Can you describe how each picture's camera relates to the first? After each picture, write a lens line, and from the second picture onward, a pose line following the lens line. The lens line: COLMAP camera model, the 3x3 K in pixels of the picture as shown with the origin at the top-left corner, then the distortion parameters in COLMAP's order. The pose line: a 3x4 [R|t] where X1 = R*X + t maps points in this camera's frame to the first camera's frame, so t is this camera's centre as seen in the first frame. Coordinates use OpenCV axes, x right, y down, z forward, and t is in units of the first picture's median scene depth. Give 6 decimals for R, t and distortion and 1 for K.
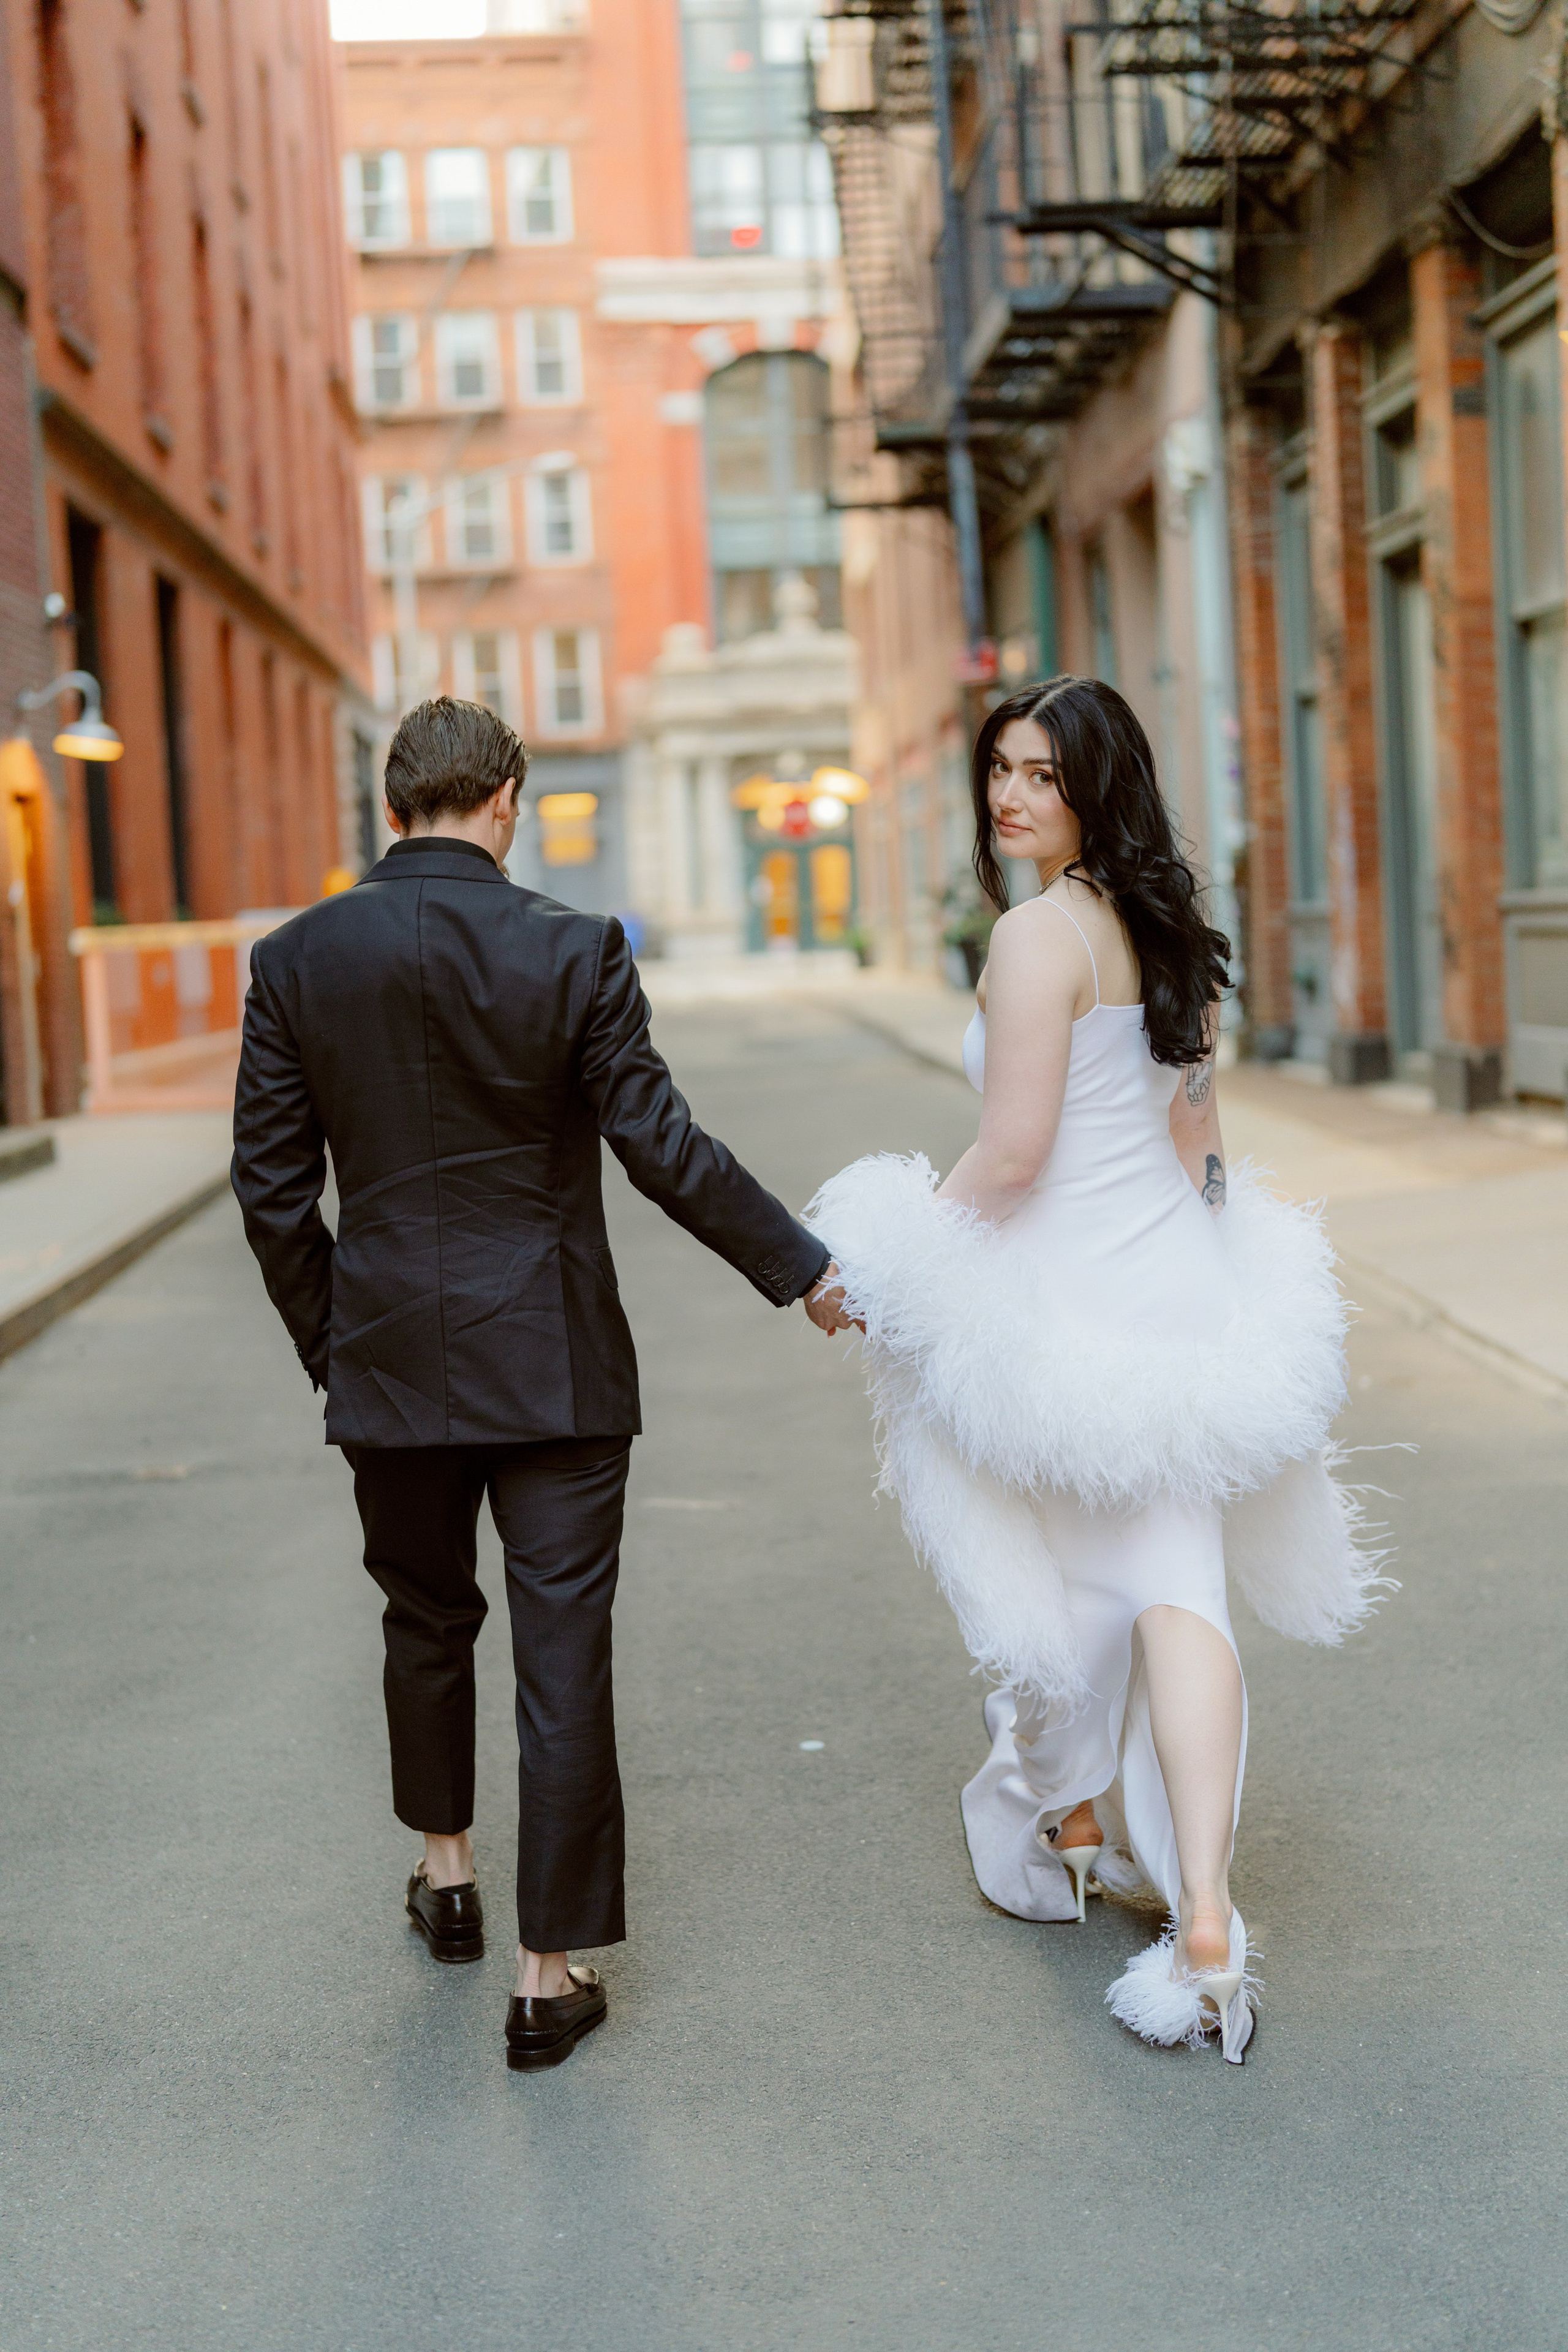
lens RADIAL K [[3339.1, 0, 798.3], [0, 3339.1, 1189.3], [0, 0, 1]] dist [0.002511, 0.000000]
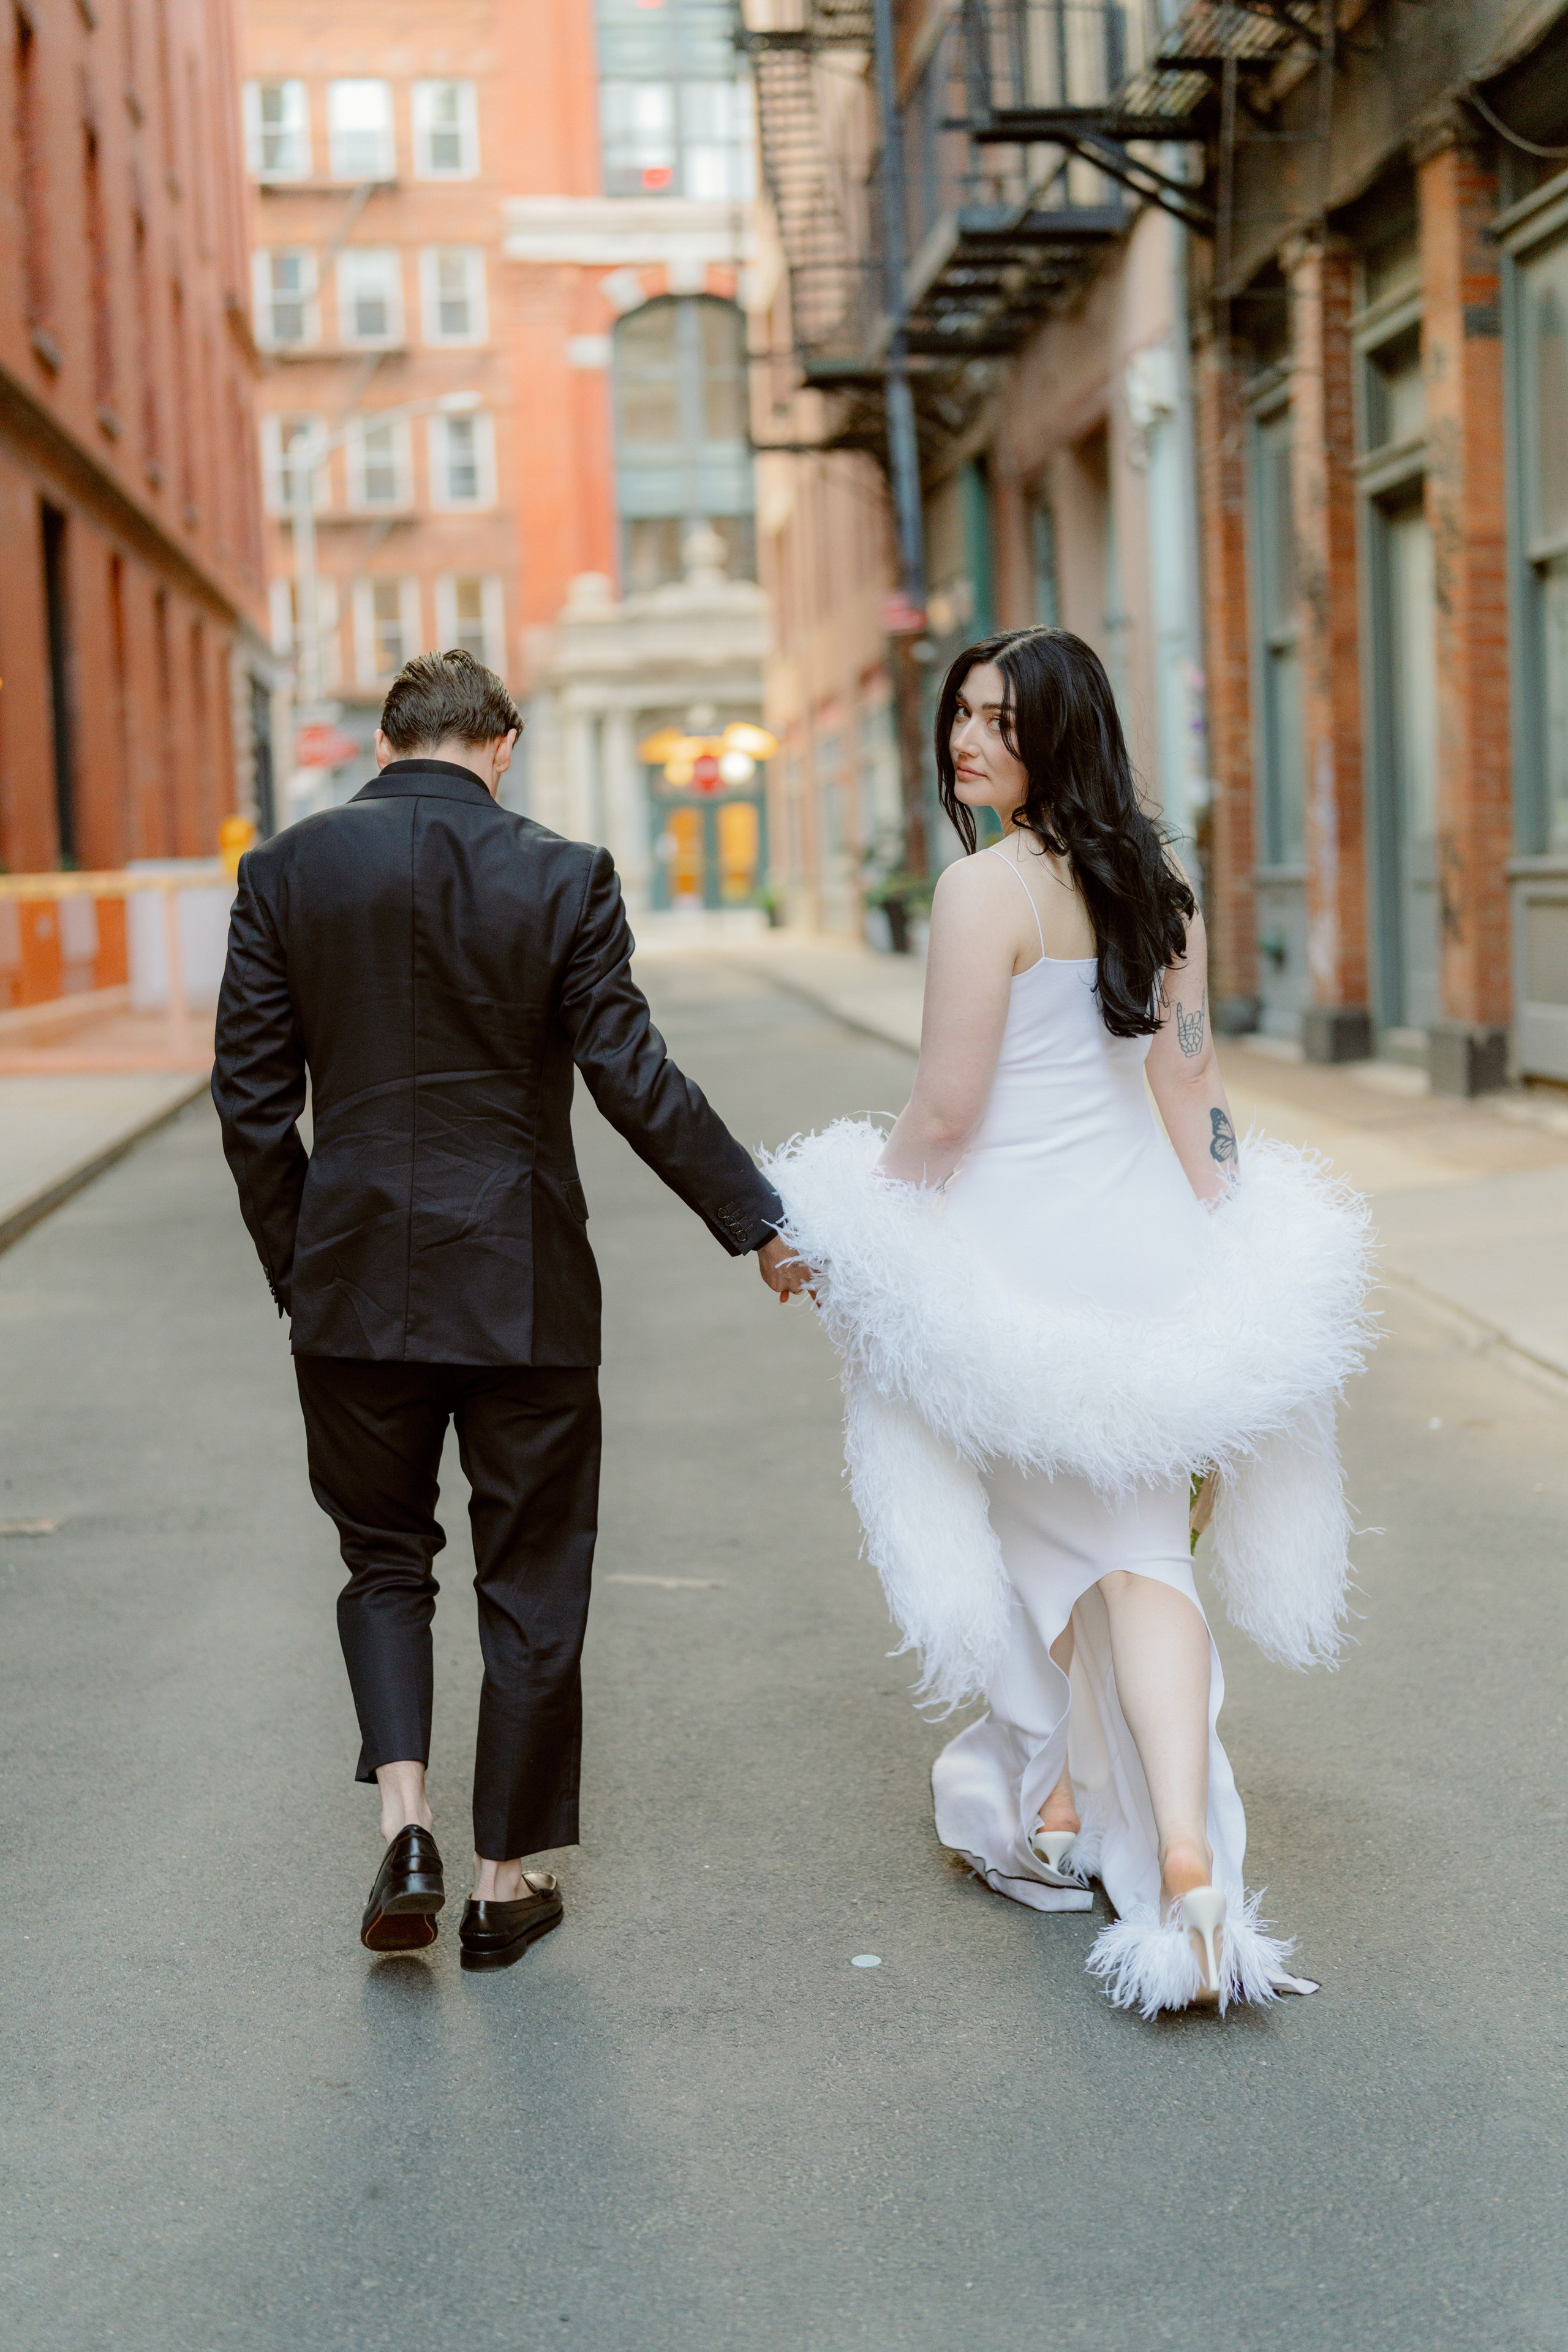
lens RADIAL K [[3339.1, 0, 830.3], [0, 3339.1, 1195.2], [0, 0, 1]] dist [0.002511, 0.000000]
pose [[0.999109, 0.008895, 0.041255, -0.007863], [-0.009472, 0.999860, 0.013809, -0.003999], [-0.041126, -0.014188, 0.999053, 0.050871]]
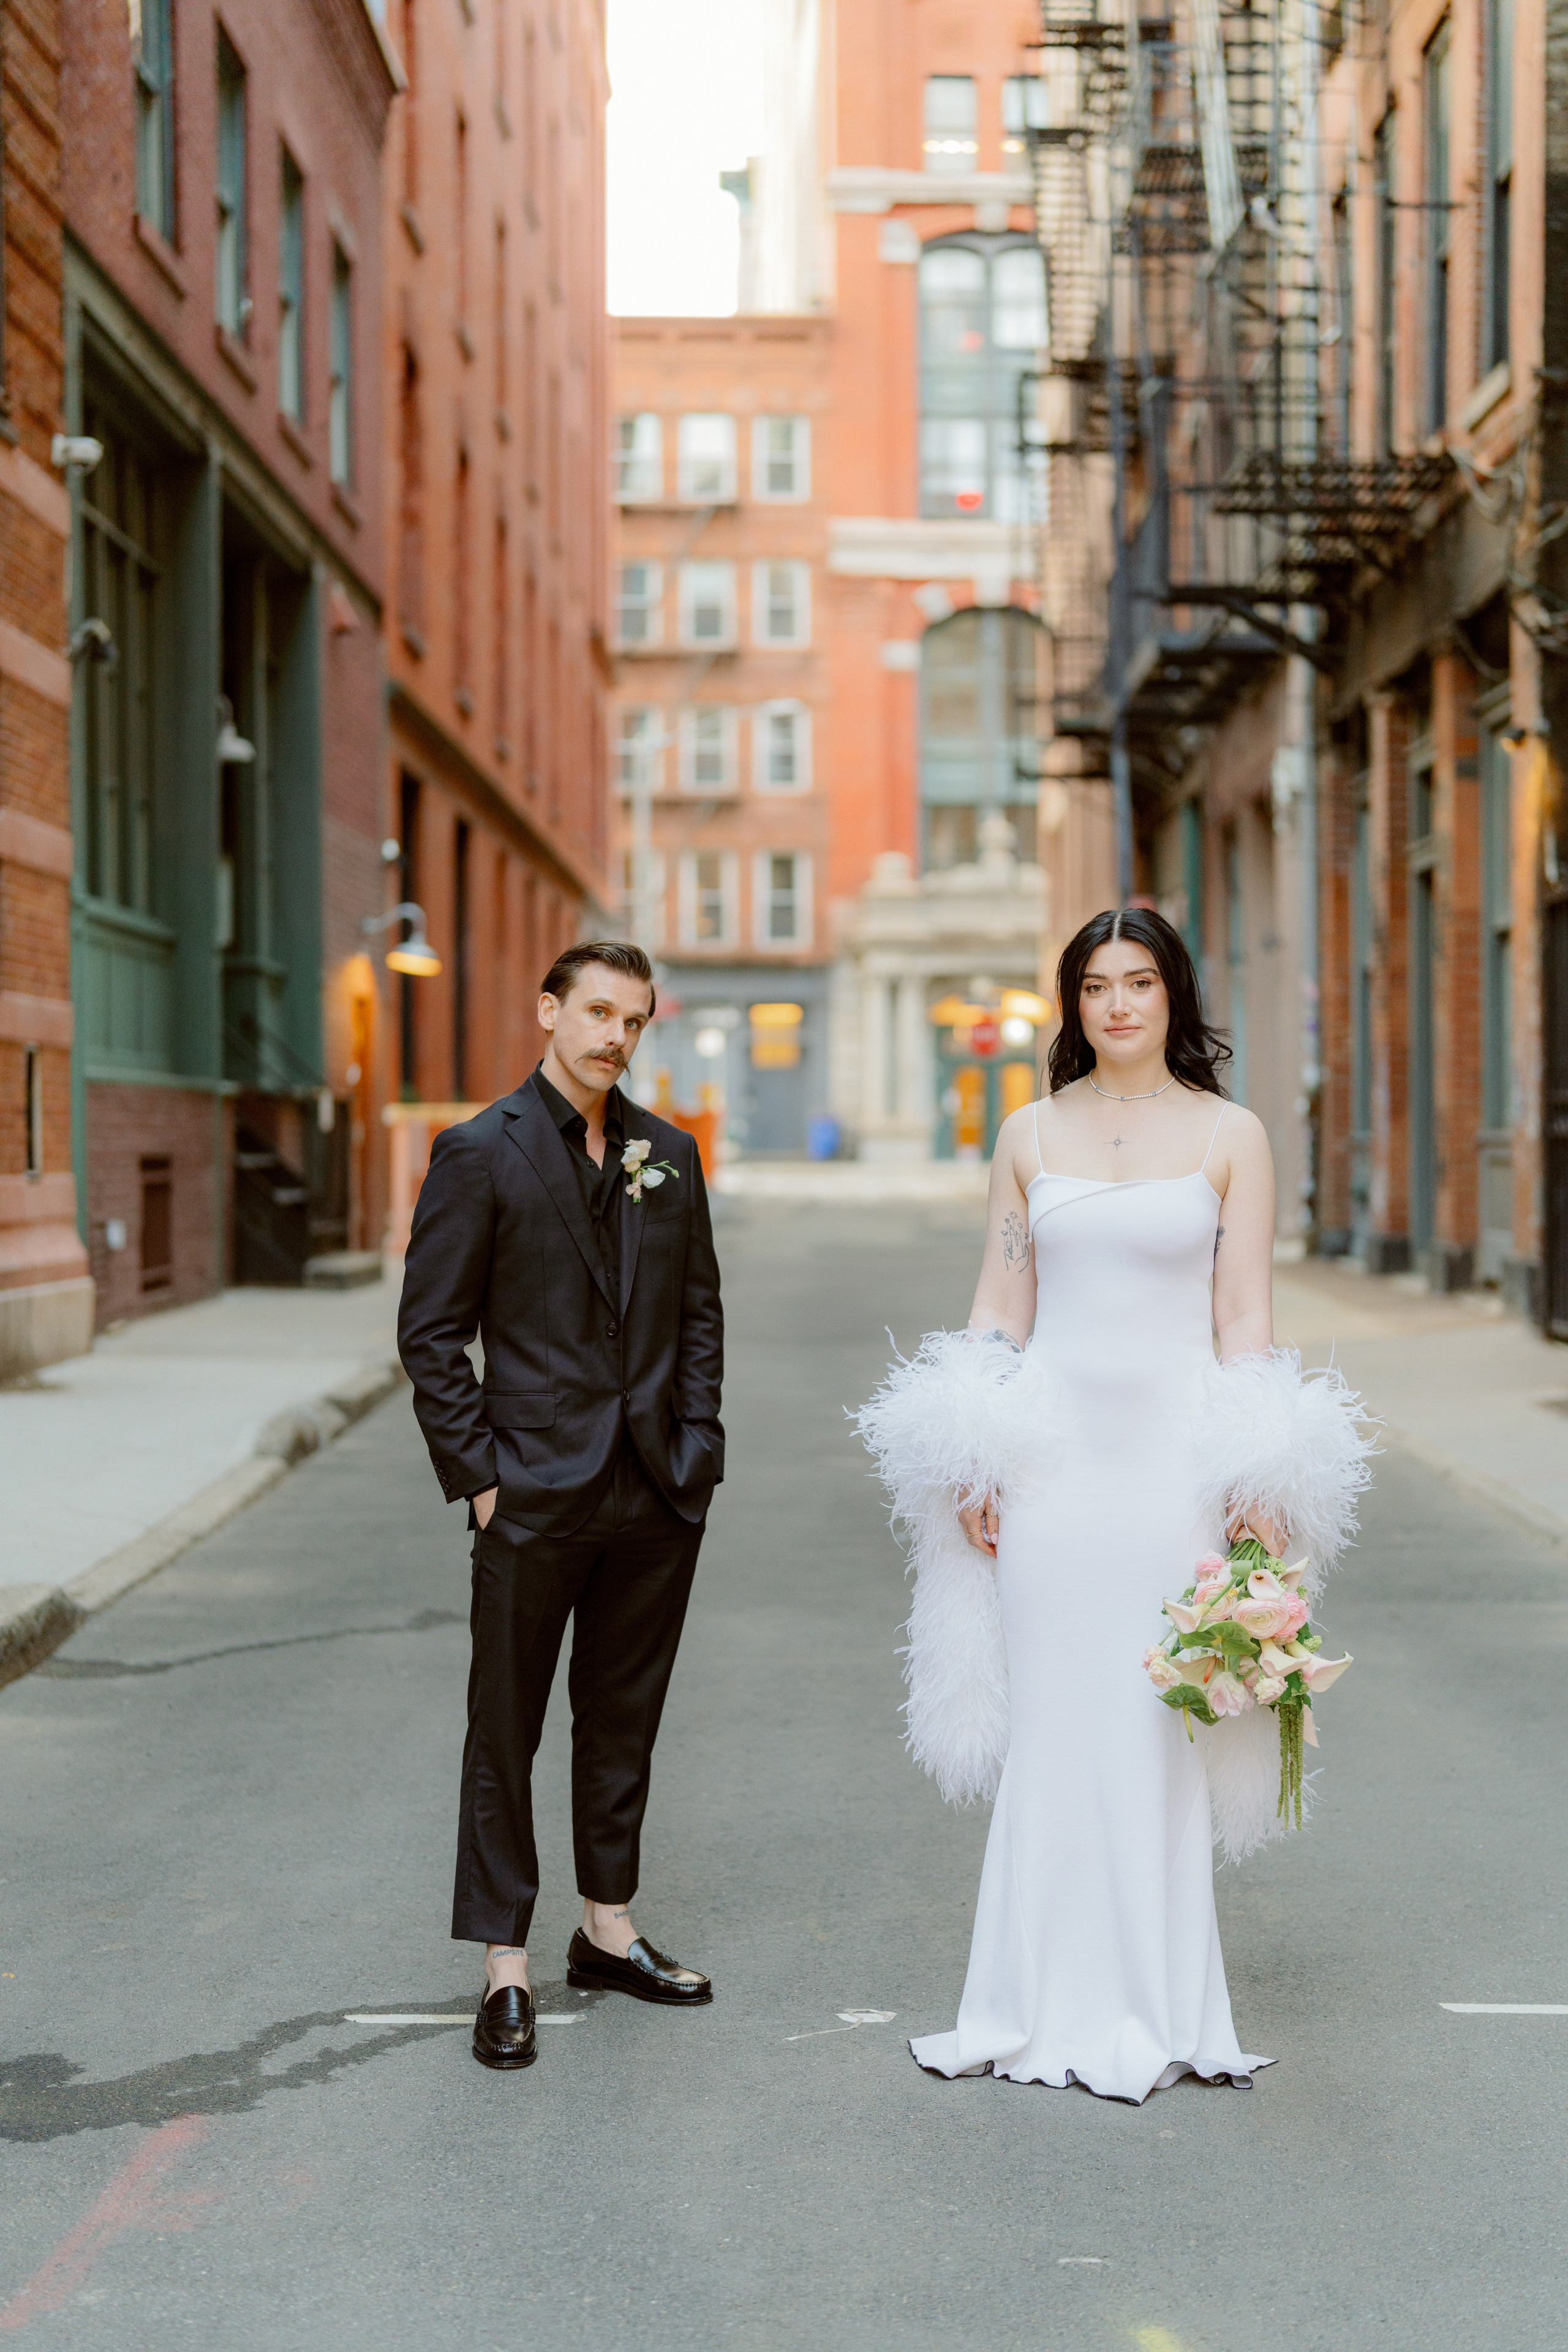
lens RADIAL K [[3339.1, 0, 788.5], [0, 3339.1, 1169.5], [0, 0, 1]] dist [0.002511, 0.000000]
pose [[0.996801, 0.051630, -0.061005, 0.009845], [-0.055653, 0.996254, -0.066194, 0.018129], [0.057359, 0.069377, 0.995940, -0.205072]]
